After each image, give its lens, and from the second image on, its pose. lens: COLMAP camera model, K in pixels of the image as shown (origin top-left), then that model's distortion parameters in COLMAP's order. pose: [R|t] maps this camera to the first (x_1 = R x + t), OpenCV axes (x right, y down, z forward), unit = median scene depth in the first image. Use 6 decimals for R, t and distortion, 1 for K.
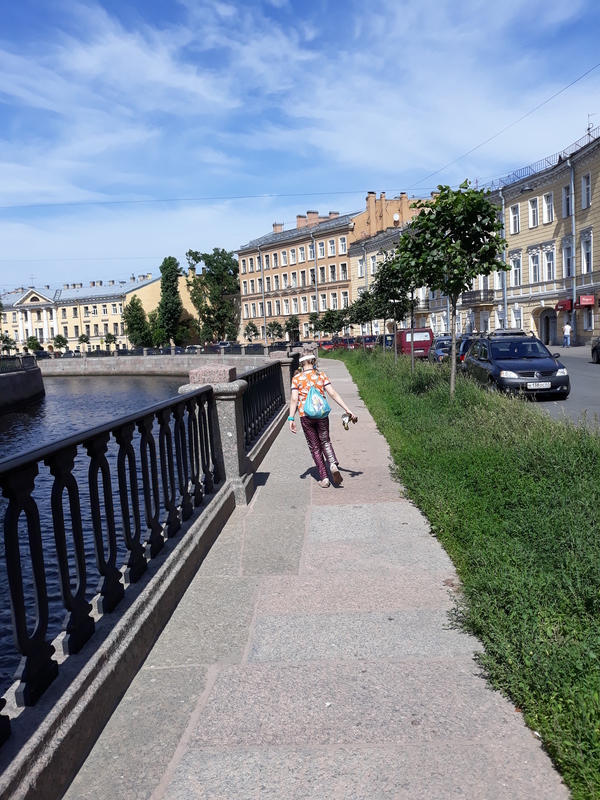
lens RADIAL K [[657.2, 0, 297.0], [0, 657.2, 412.1], [0, 0, 1]] dist [-0.055639, 0.003569]
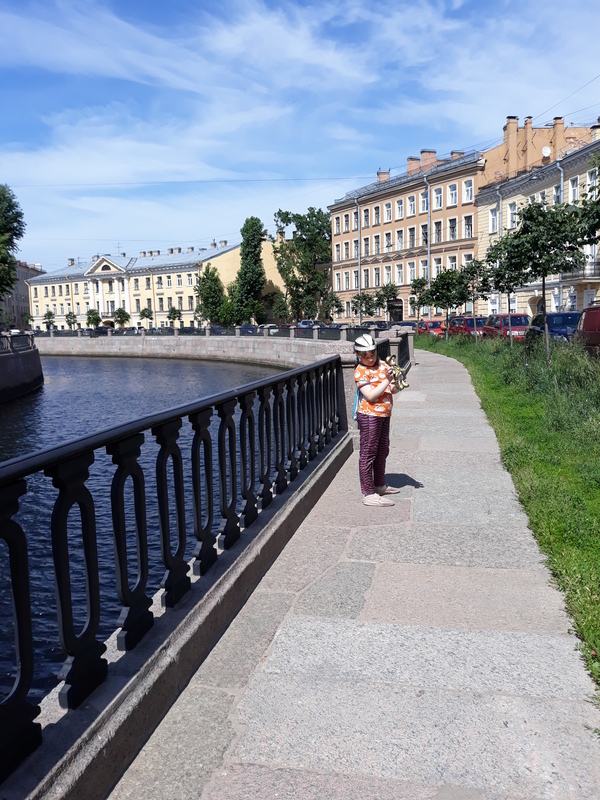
lens RADIAL K [[431.1, 0, 300.0], [0, 431.1, 410.1], [0, 0, 1]] dist [0.013252, 0.000097]
pose [[0.959618, 0.076114, -0.270813, 0.035815], [-0.045357, 0.991968, 0.118080, -0.055691], [0.277625, -0.101029, 0.955362, 0.442376]]
